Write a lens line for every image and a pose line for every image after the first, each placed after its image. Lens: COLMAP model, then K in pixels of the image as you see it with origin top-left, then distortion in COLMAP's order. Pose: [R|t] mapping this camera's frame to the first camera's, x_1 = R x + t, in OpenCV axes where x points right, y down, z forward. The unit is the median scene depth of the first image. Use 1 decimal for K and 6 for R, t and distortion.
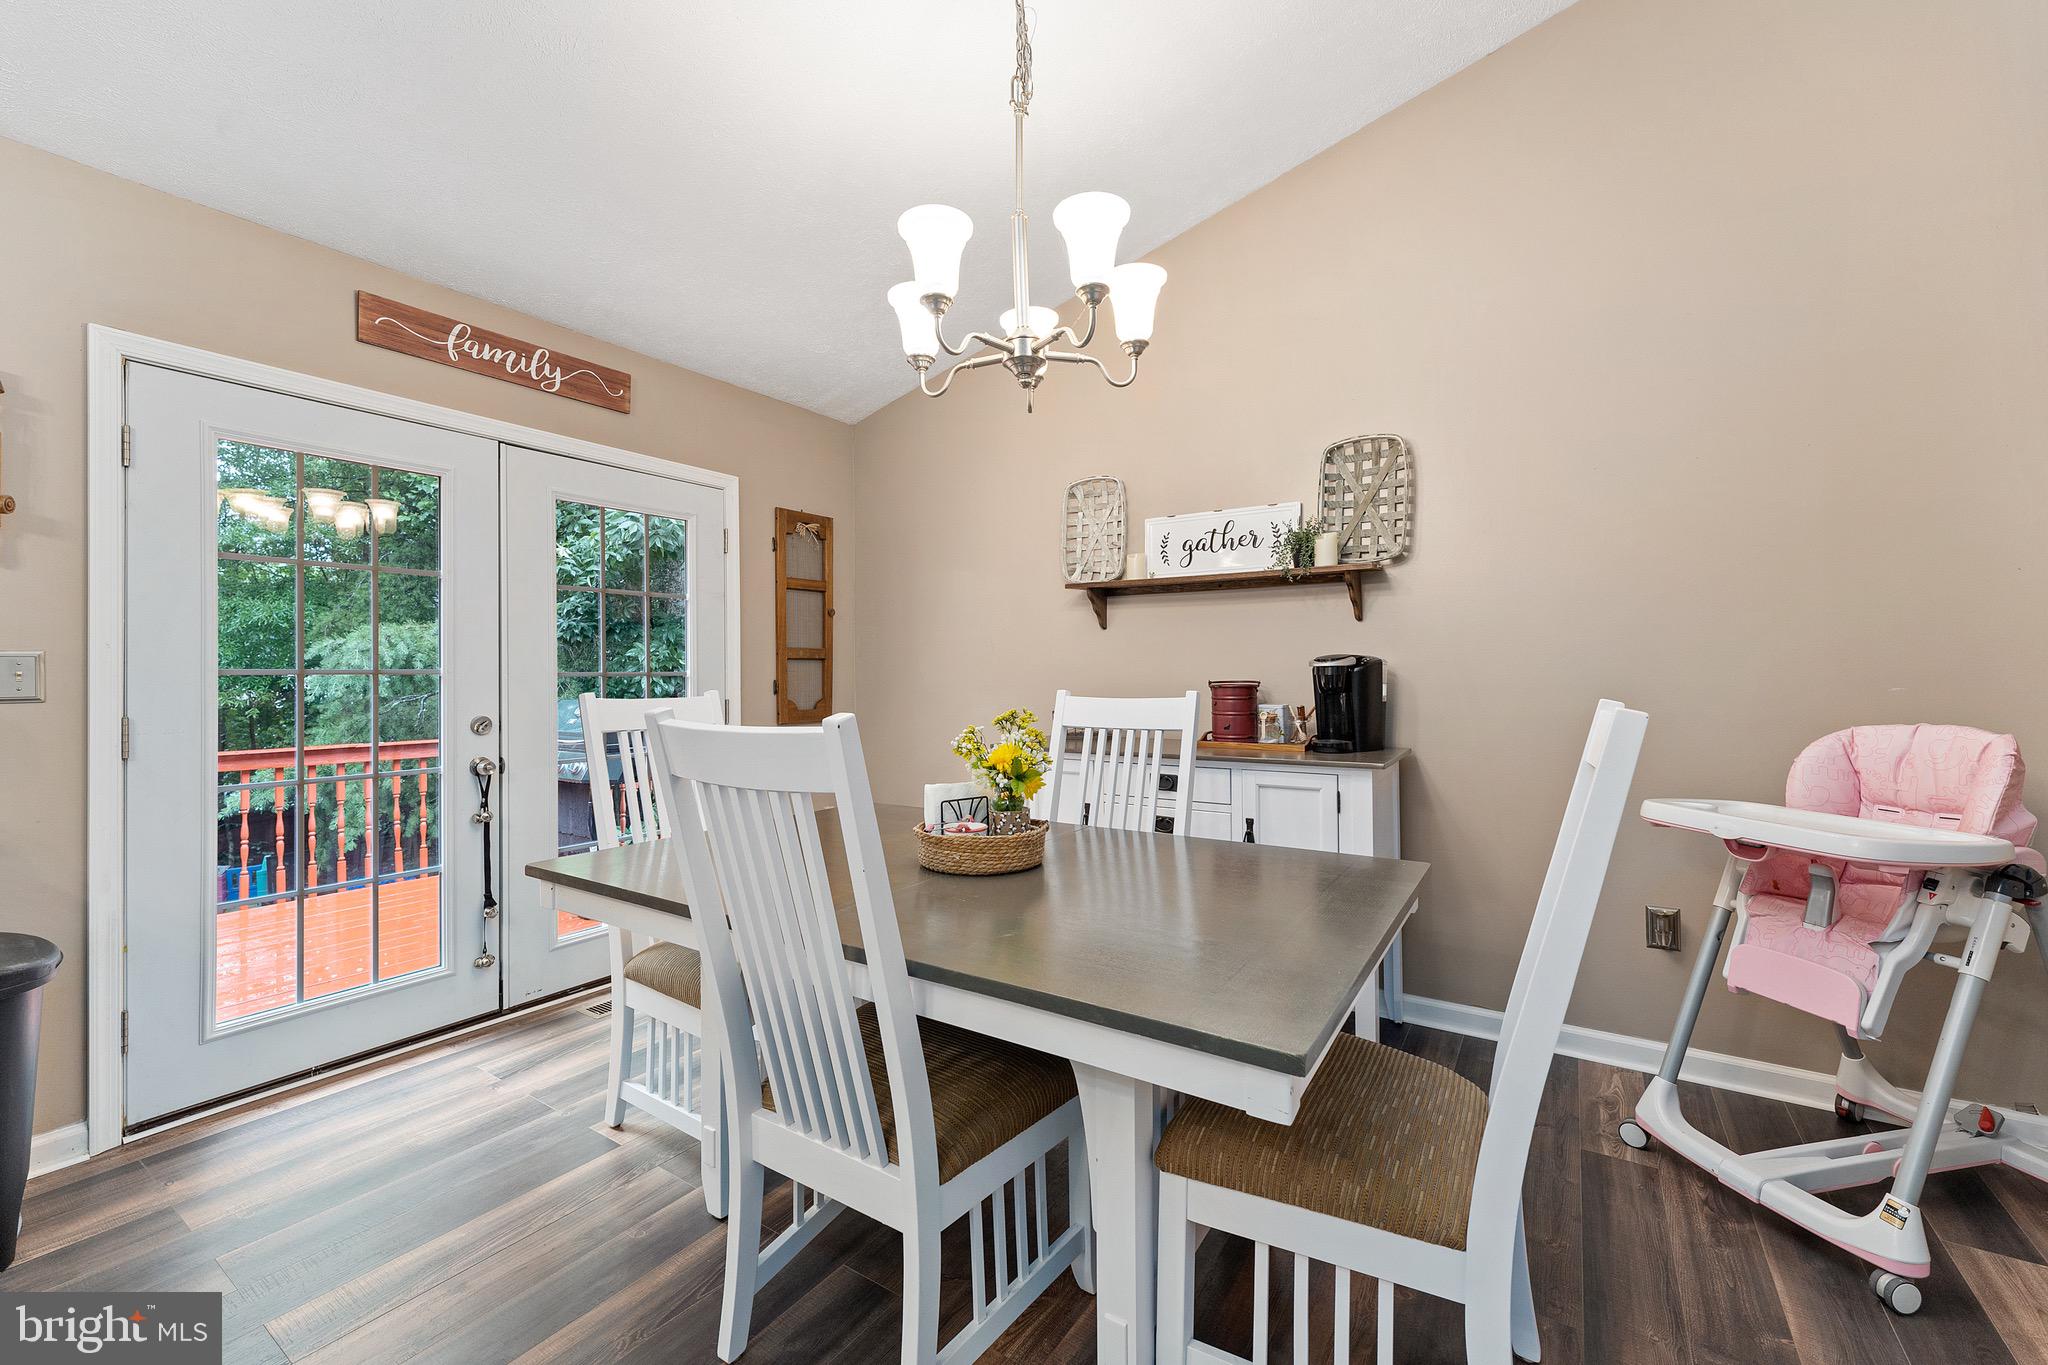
lens RADIAL K [[817.9, 0, 1020.2], [0, 817.9, 672.2], [0, 0, 1]] dist [-0.008444, -0.002846]
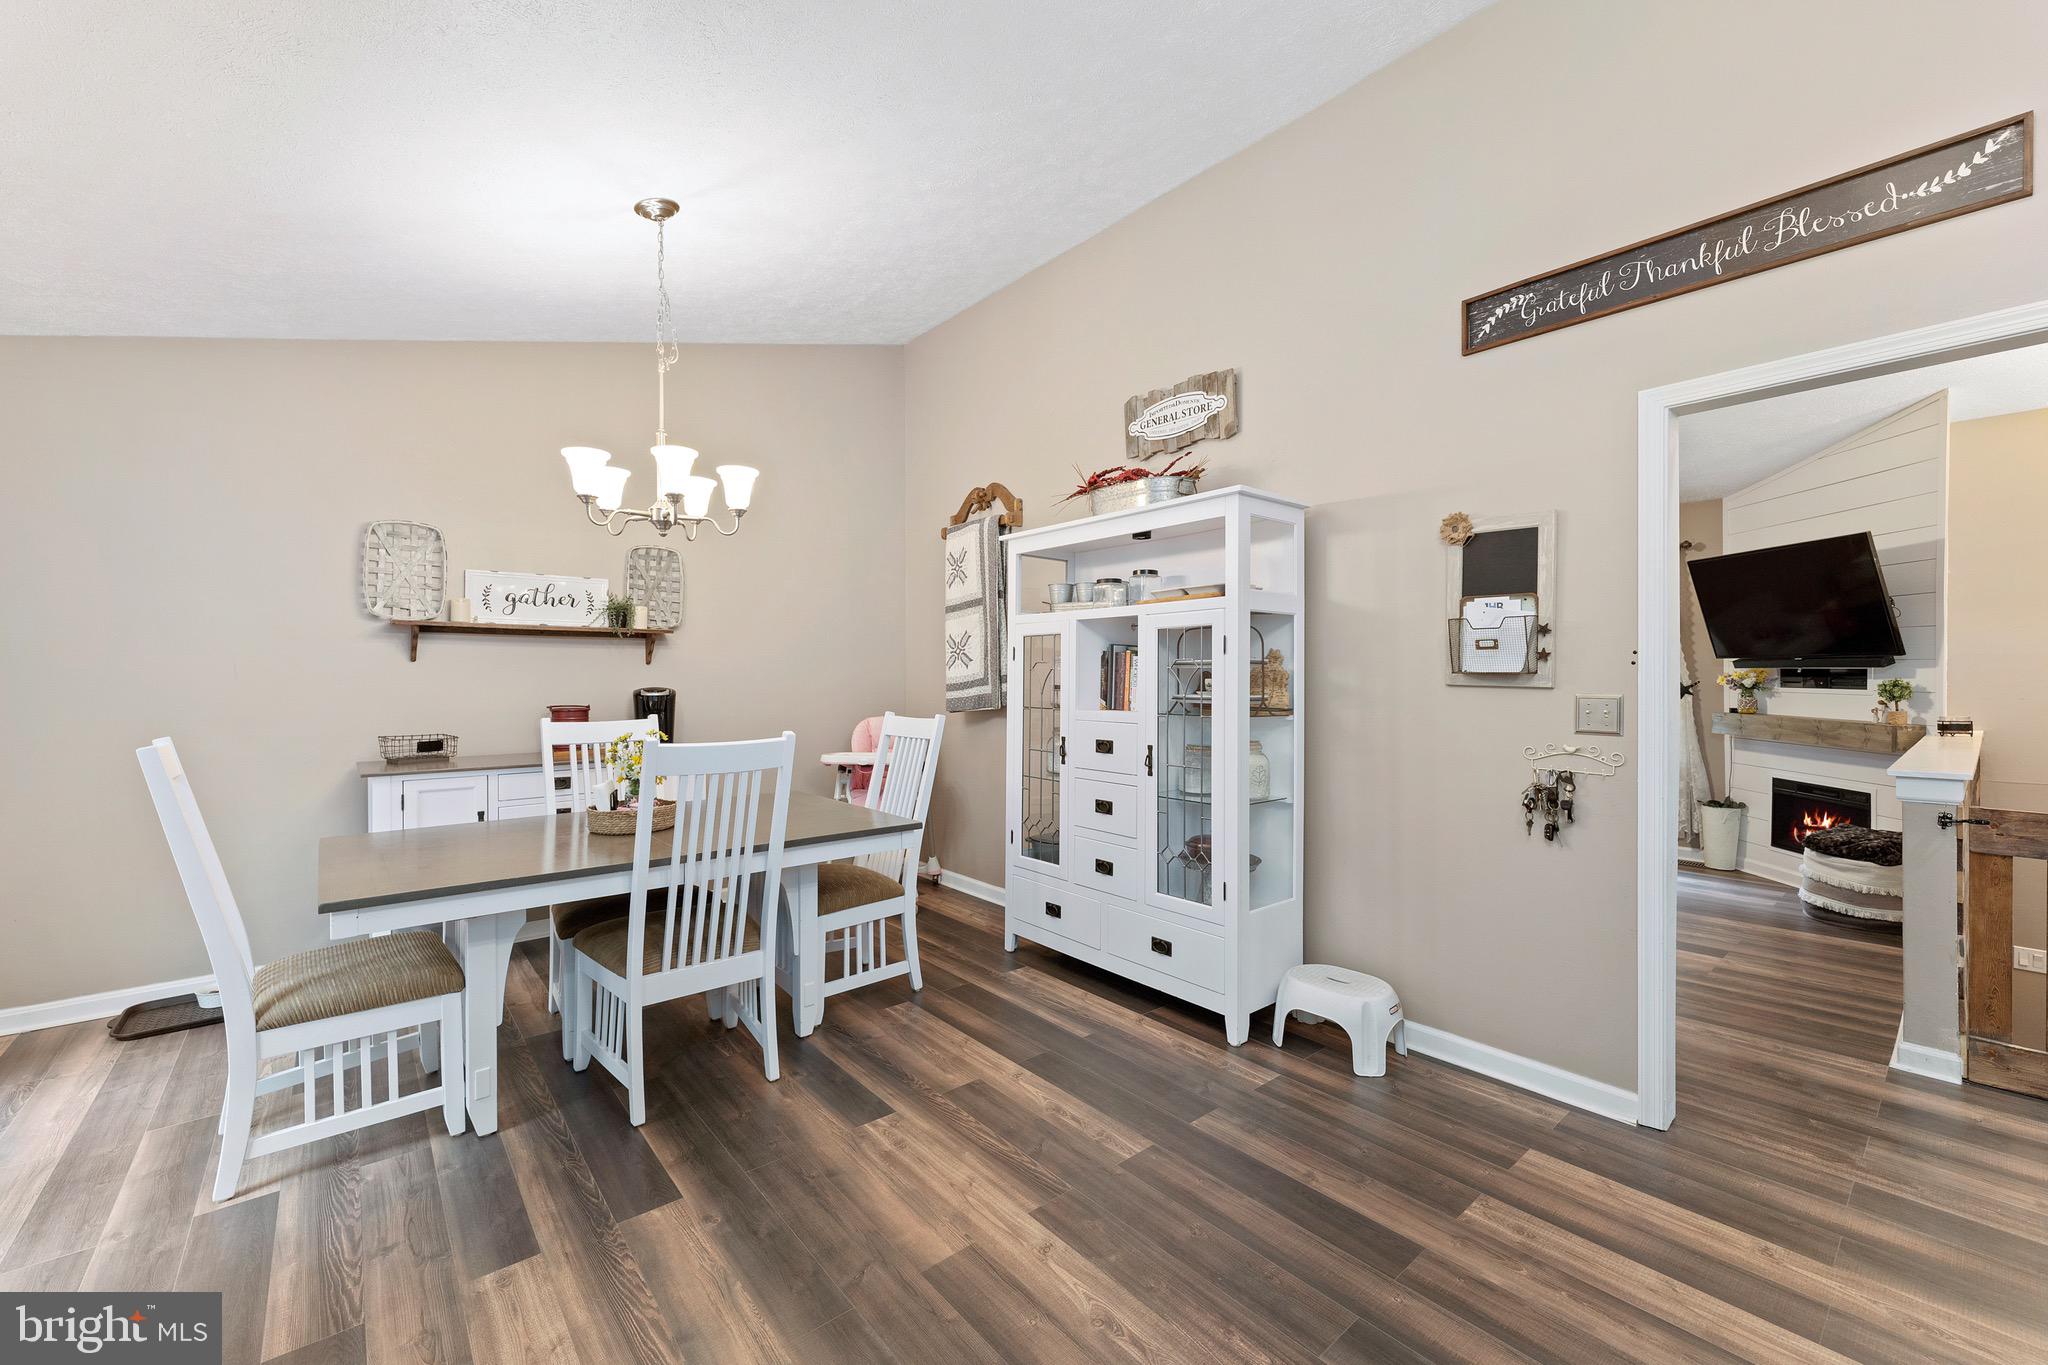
lens RADIAL K [[817.9, 0, 1006.9], [0, 817.9, 676.1], [0, 0, 1]] dist [-0.008444, -0.002846]
pose [[0.305536, 0.000976, 0.952180, -0.875012], [-0.000658, 0.999999, -0.000814, -0.041119], [-0.952180, -0.000378, 0.305536, -0.119028]]
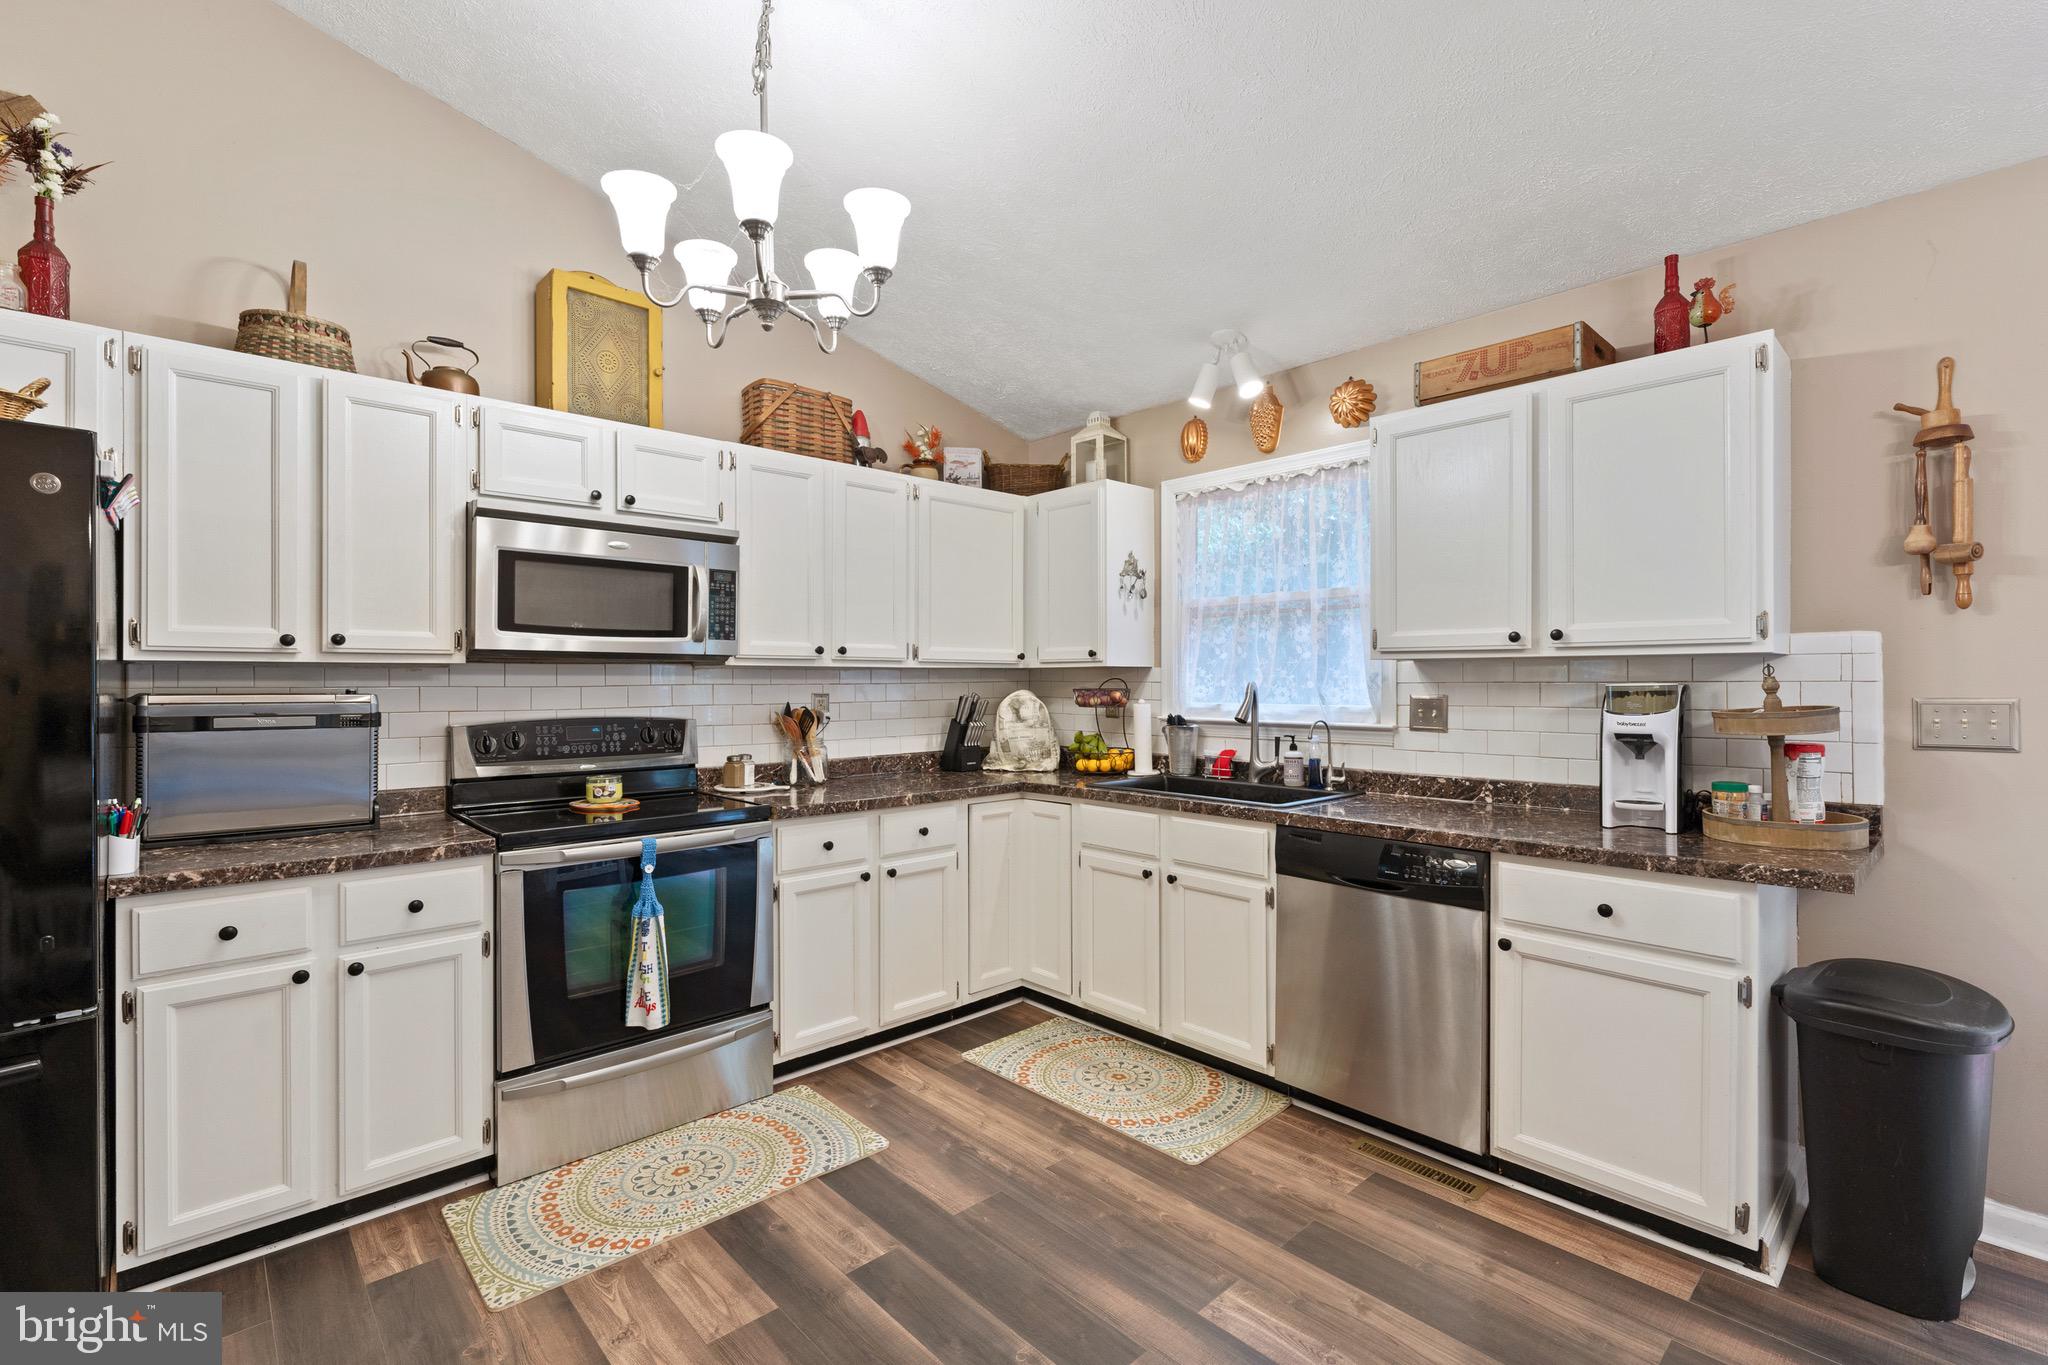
lens RADIAL K [[917.5, 0, 1033.0], [0, 917.5, 680.5], [0, 0, 1]] dist [-0.005265, 0.001418]
pose [[-0.225216, 0.005586, -0.974293, 0.059848], [0.005983, 0.999973, 0.004351, -0.042764], [0.974290, -0.004849, -0.225244, 0.090820]]
